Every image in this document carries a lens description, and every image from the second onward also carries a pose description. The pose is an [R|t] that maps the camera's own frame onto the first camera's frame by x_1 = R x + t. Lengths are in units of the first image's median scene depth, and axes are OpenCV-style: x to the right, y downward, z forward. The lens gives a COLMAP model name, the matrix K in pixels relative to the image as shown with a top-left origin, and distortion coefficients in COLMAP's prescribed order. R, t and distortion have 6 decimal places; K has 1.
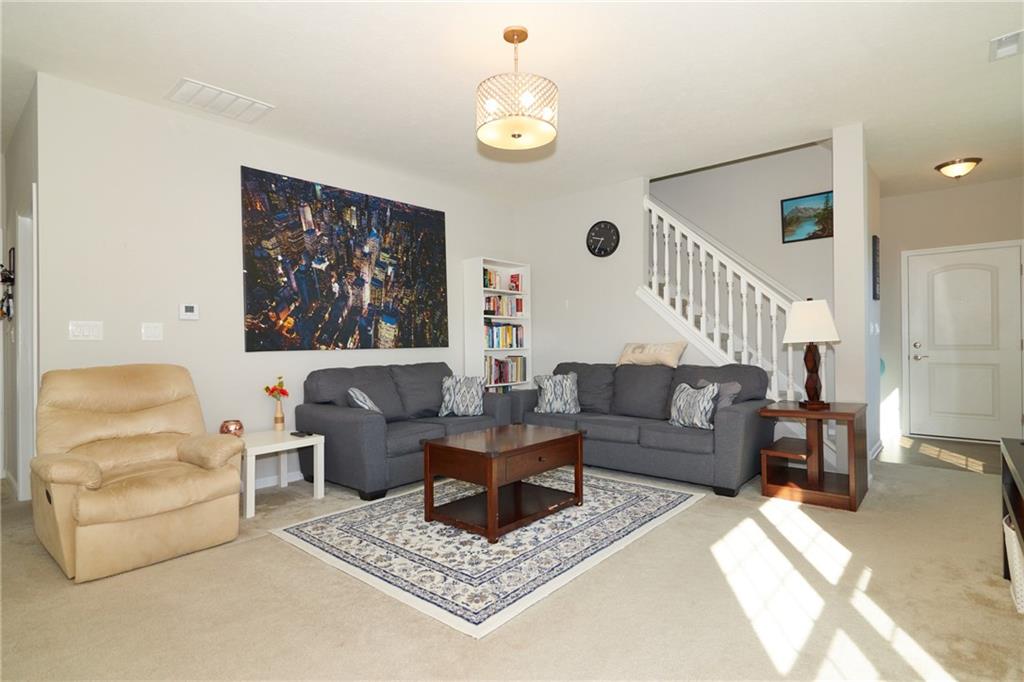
lens RADIAL K [[524.8, 0, 513.3], [0, 524.8, 339.6], [0, 0, 1]] dist [-0.000076, -0.001870]
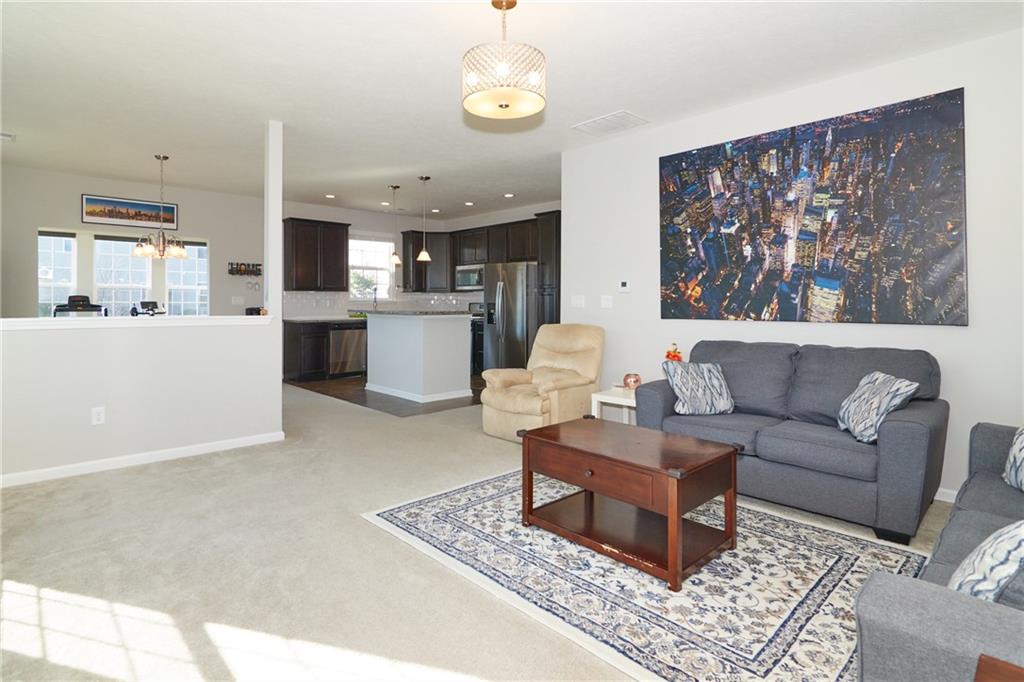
lens RADIAL K [[524.8, 0, 477.5], [0, 524.8, 295.7], [0, 0, 1]] dist [-0.000076, -0.001870]
pose [[-0.132588, -0.002121, -0.991169, 0.633702], [0.005177, 0.999983, -0.002833, -0.024129], [0.991158, -0.005507, -0.132575, 0.704367]]
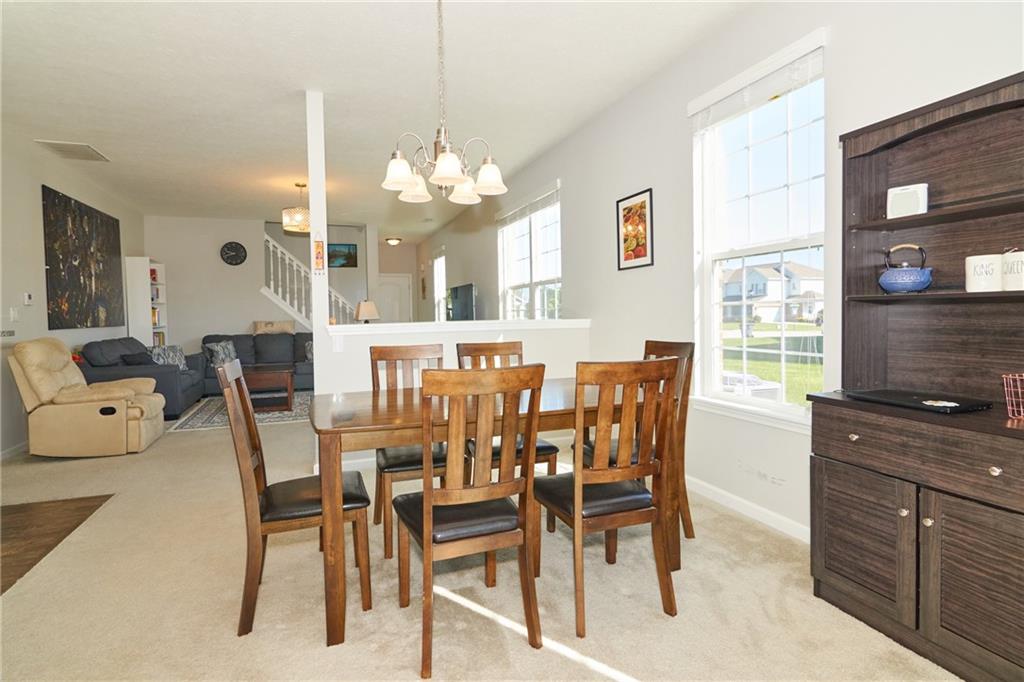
lens RADIAL K [[524.8, 0, 508.5], [0, 524.8, 323.6], [0, 0, 1]] dist [-0.000076, -0.001870]
pose [[0.462053, -0.014357, 0.886736, -1.050303], [0.002589, 0.999887, 0.014840, -0.009553], [-0.886849, -0.004561, 0.462038, -0.541055]]
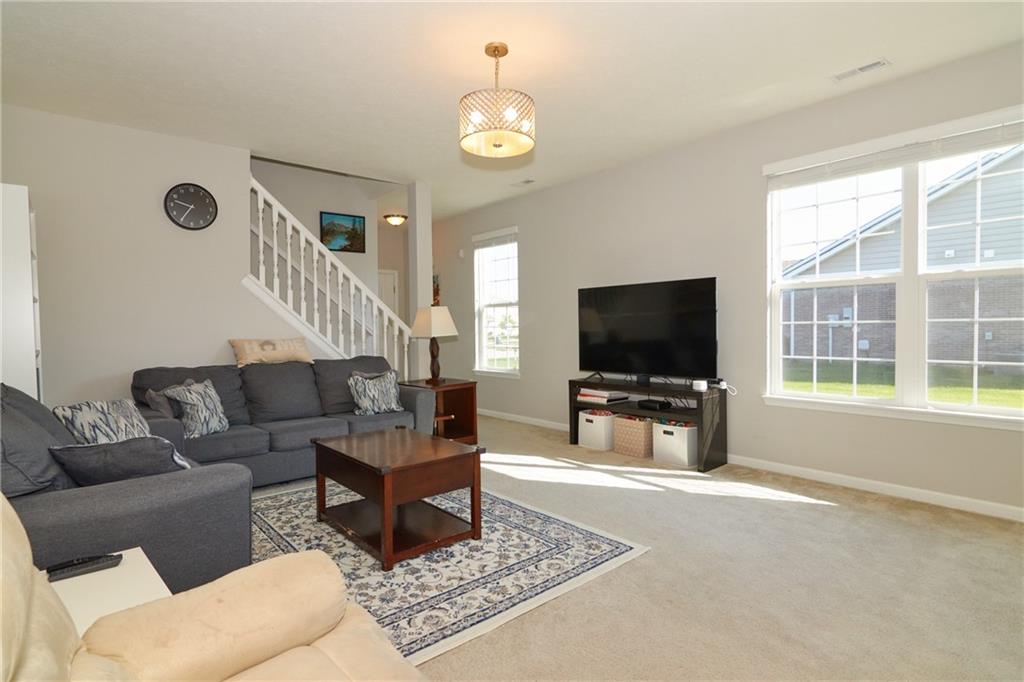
lens RADIAL K [[524.8, 0, 511.2], [0, 524.8, 335.1], [0, 0, 1]] dist [-0.000076, -0.001870]
pose [[0.134077, -0.007608, 0.990942, -0.689993], [0.004087, 0.999966, 0.007125, -0.005803], [-0.990963, 0.003095, 0.134103, 0.541471]]
